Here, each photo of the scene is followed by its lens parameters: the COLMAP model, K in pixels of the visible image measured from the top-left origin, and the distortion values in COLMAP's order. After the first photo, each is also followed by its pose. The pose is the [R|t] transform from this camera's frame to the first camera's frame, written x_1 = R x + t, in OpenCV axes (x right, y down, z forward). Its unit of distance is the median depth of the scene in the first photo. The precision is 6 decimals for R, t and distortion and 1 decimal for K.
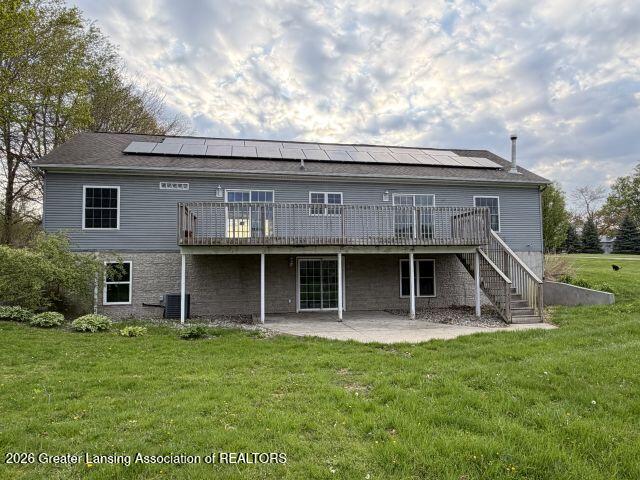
lens RADIAL K [[397.9, 0, 320.0], [0, 397.9, 240.0], [0, 0, 1]] dist [0.000480, 0.000231]
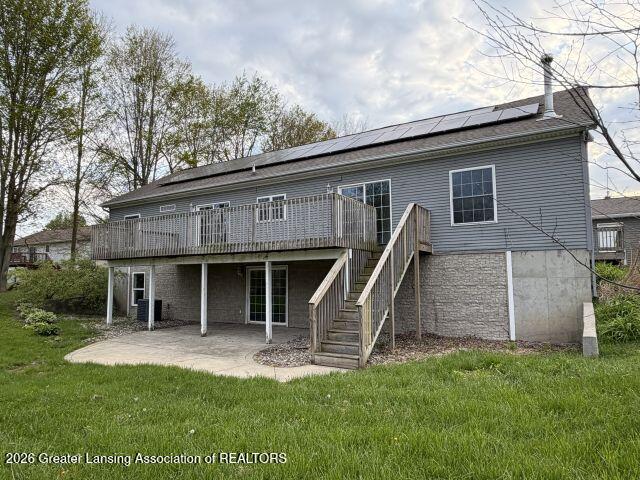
lens RADIAL K [[425.6, 0, 319.4], [0, 425.6, 255.5], [0, 0, 1]] dist [0.002309, 0.002019]
pose [[0.740733, -0.029449, -0.671153, 0.829582], [0.040090, 0.999196, 0.000403, 0.024007], [0.670602, -0.027205, 0.741318, 0.377700]]
